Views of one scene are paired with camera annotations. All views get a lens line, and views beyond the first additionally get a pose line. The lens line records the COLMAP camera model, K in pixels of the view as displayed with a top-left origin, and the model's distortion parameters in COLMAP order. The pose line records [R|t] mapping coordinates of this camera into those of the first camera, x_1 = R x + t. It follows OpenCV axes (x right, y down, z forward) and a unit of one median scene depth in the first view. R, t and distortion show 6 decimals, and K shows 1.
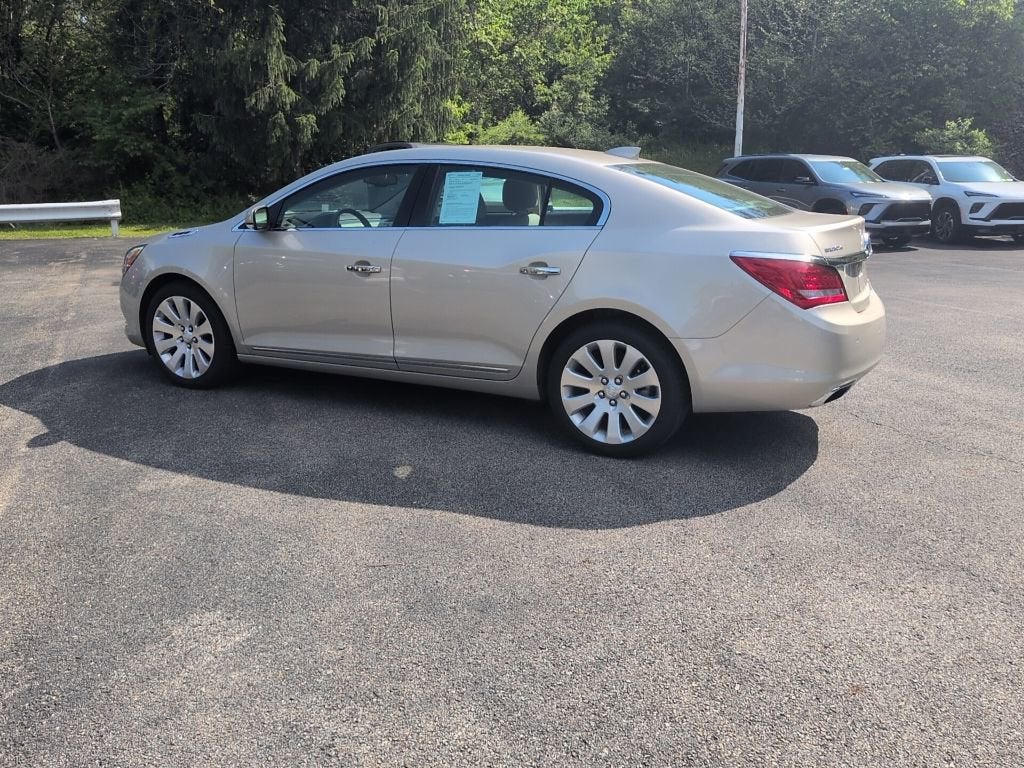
lens RADIAL K [[866.3, 0, 521.6], [0, 866.3, 382.5], [0, 0, 1]] dist [0.071946, -0.133308]
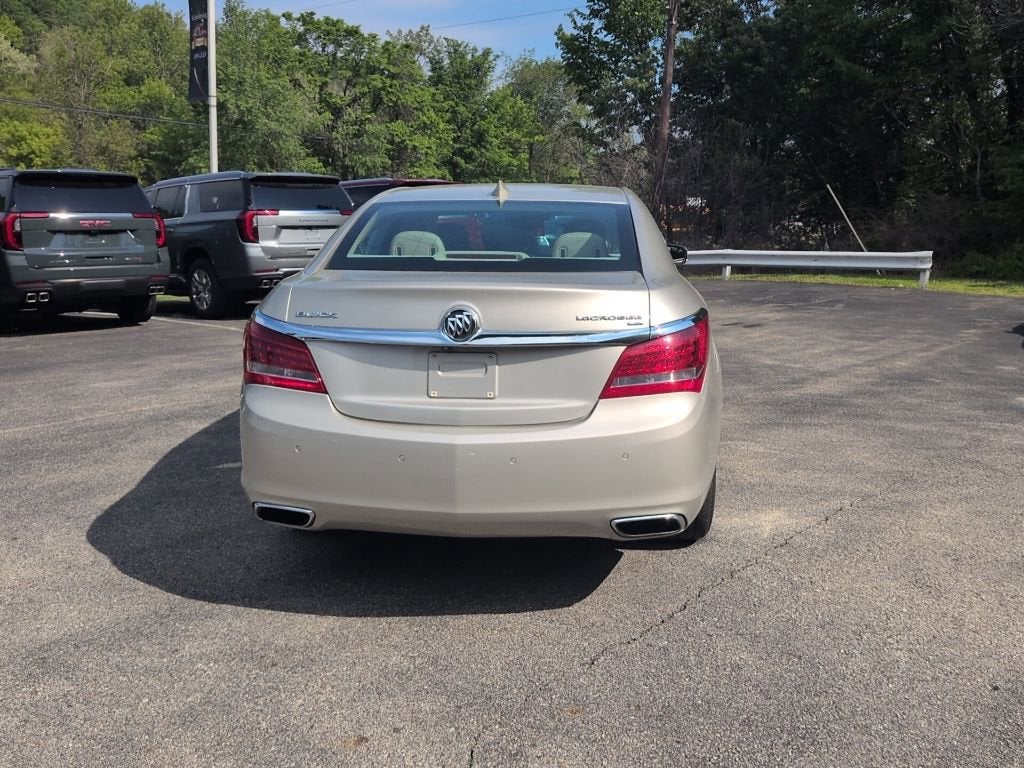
lens RADIAL K [[866.3, 0, 518.6], [0, 866.3, 389.7], [0, 0, 1]] dist [0.071946, -0.133308]
pose [[0.371621, 0.181769, -0.910416, 0.803209], [-0.230200, 0.968062, 0.099314, -0.152256], [0.899392, 0.172671, 0.401596, 0.661041]]
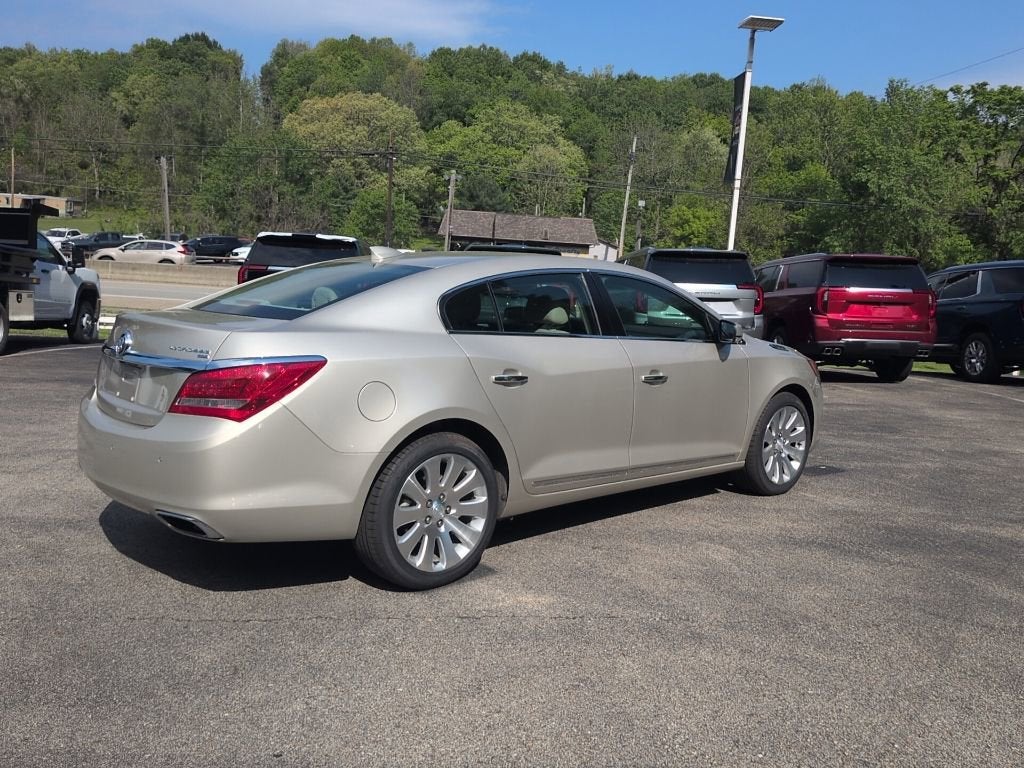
lens RADIAL K [[866.3, 0, 514.3], [0, 866.3, 396.1], [0, 0, 1]] dist [0.071946, -0.133308]
pose [[-0.363344, 0.109469, -0.925202, 0.859595], [-0.266459, 0.939380, 0.215790, -0.325402], [0.892738, 0.324935, -0.312149, 1.333022]]
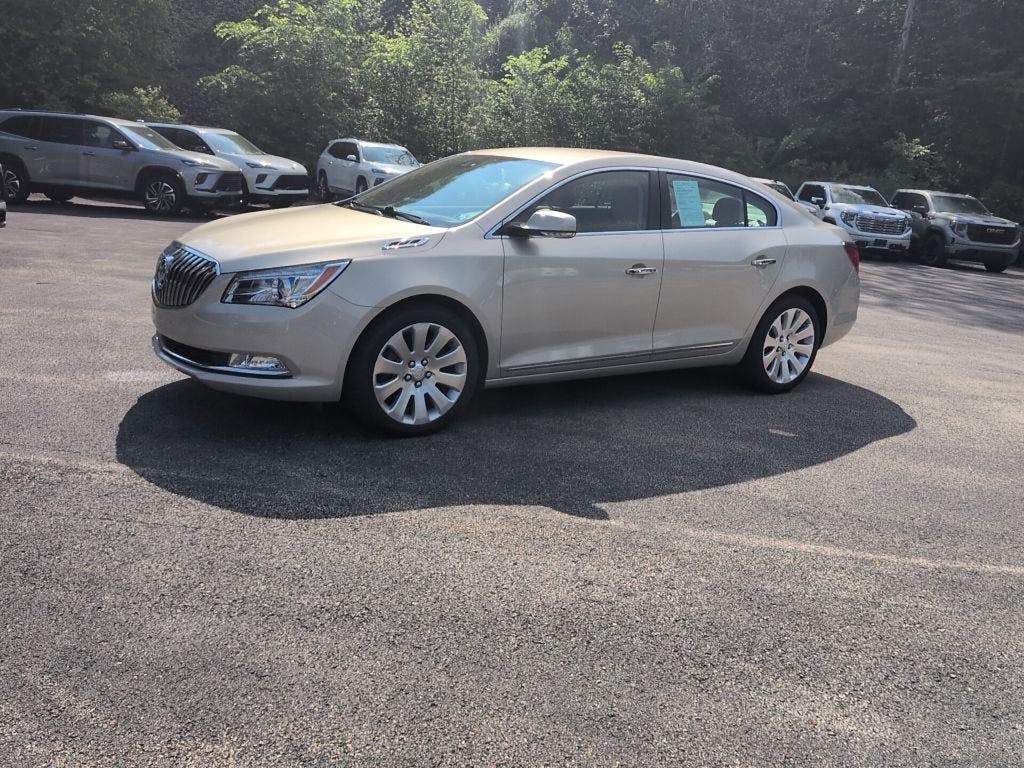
lens RADIAL K [[866.3, 0, 527.6], [0, 866.3, 361.1], [0, 0, 1]] dist [0.071946, -0.133308]
pose [[0.475937, -0.161475, 0.864529, -1.039603], [0.137246, 0.984594, 0.108344, -0.137746], [-0.868704, 0.067088, 0.490767, 0.539353]]
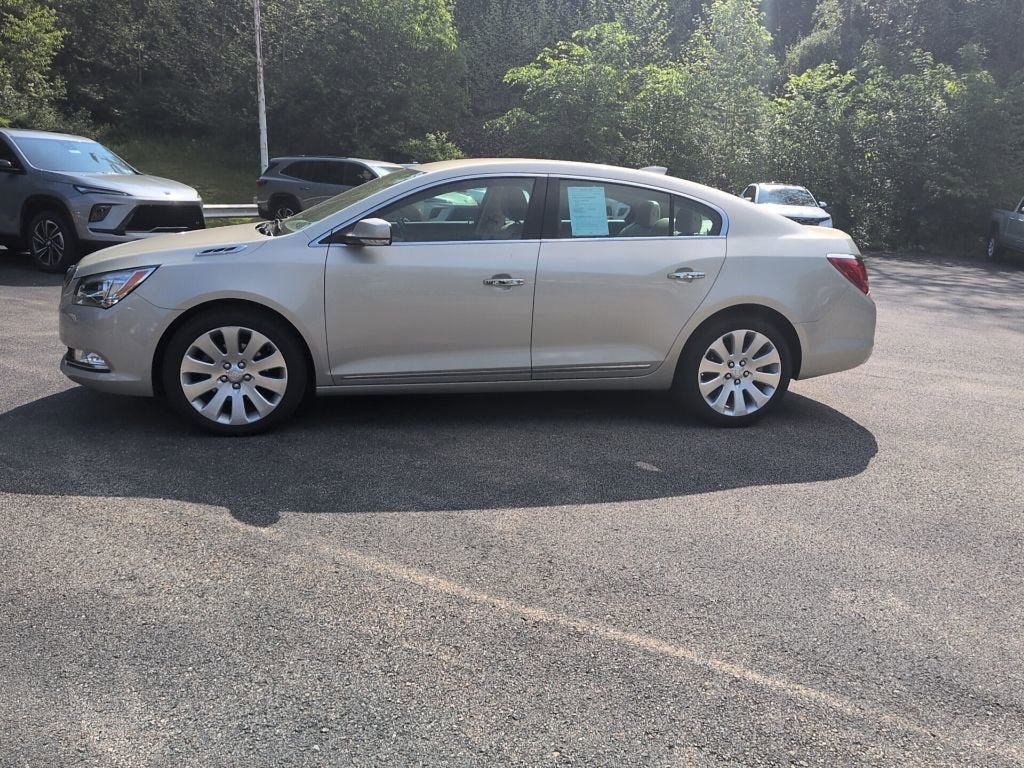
lens RADIAL K [[866.3, 0, 525.6], [0, 866.3, 371.7], [0, 0, 1]] dist [0.071946, -0.133308]
pose [[0.775772, -0.111781, 0.621034, -0.698170], [0.116573, 0.992632, 0.033047, -0.051915], [-0.620152, 0.046759, 0.783087, 0.188532]]
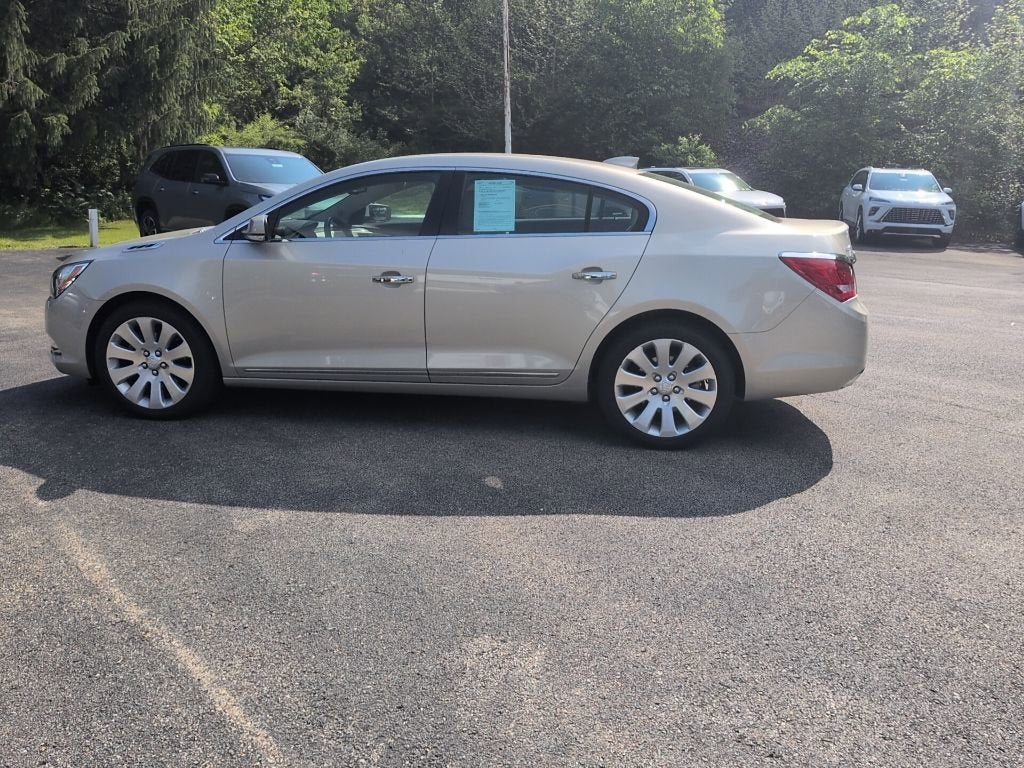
lens RADIAL K [[866.3, 0, 524.2], [0, 866.3, 376.0], [0, 0, 1]] dist [0.071946, -0.133308]
pose [[0.948335, -0.064526, 0.310638, -0.309279], [0.069153, 0.997598, -0.003894, -0.009121], [-0.309641, 0.025175, 0.950520, 0.036616]]
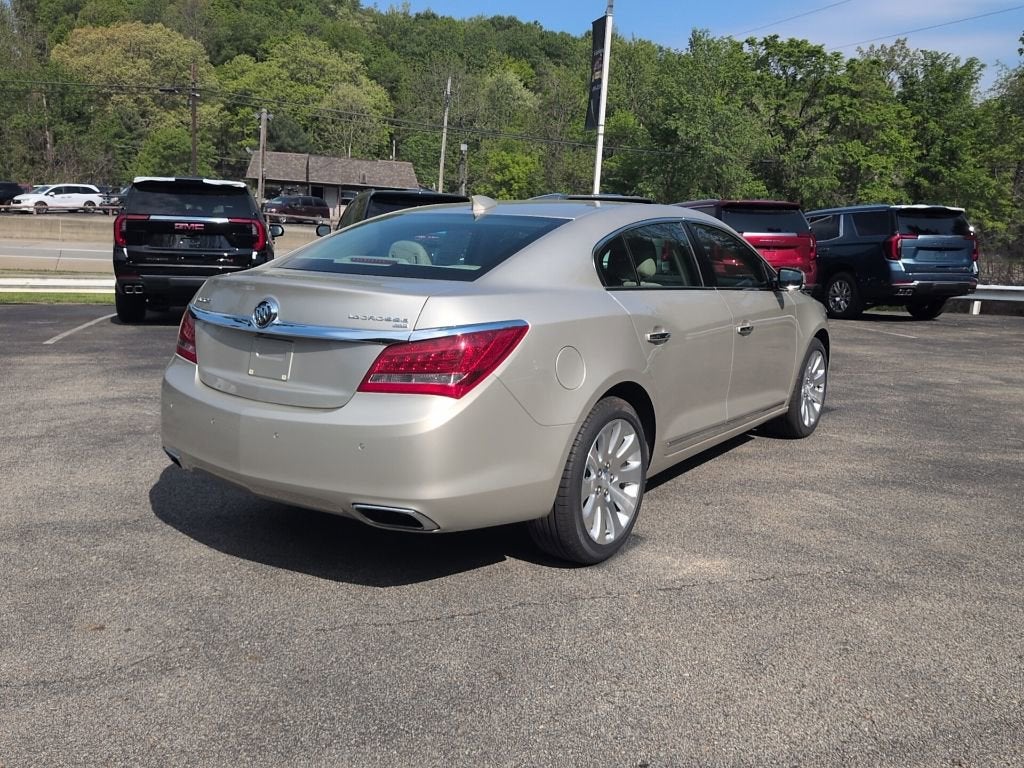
lens RADIAL K [[866.3, 0, 514.4], [0, 866.3, 392.1], [0, 0, 1]] dist [0.071946, -0.133308]
pose [[-0.144381, 0.174746, -0.973970, 0.885342], [-0.270442, 0.939841, 0.208713, -0.250198], [0.951849, 0.293536, -0.088436, 1.053854]]
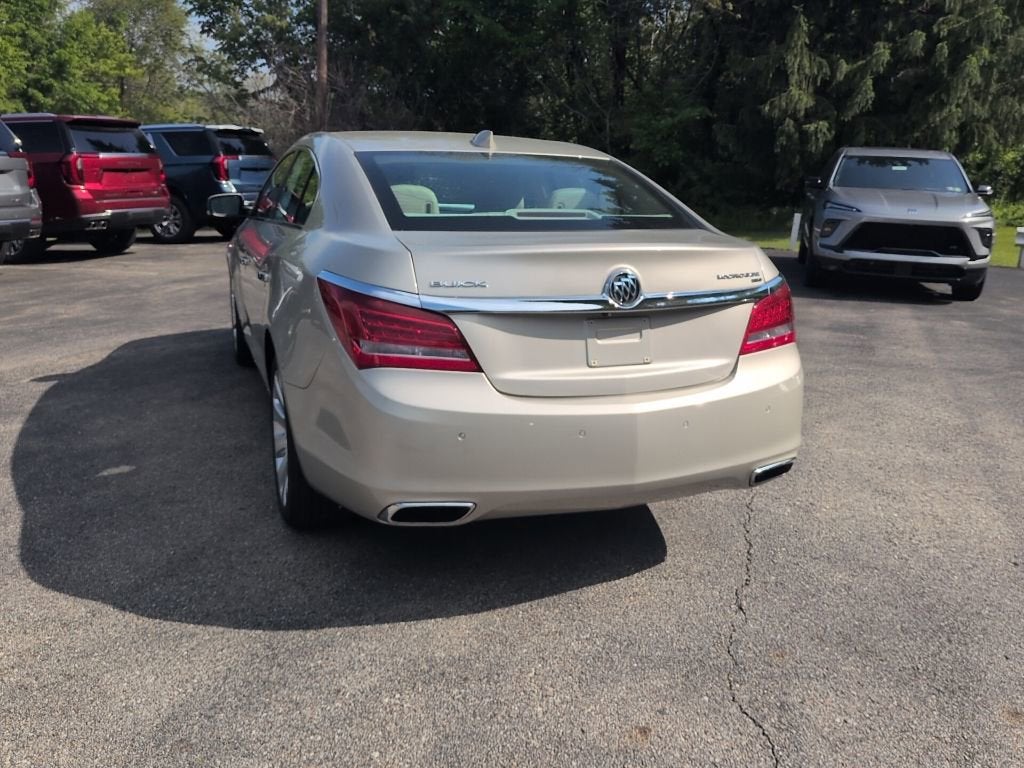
lens RADIAL K [[866.3, 0, 517.4], [0, 866.3, 381.8], [0, 0, 1]] dist [0.071946, -0.133308]
pose [[0.734277, 0.175312, -0.655822, 0.607133], [-0.186169, 0.981043, 0.053809, -0.095220], [0.652823, 0.082583, 0.752995, 0.429222]]
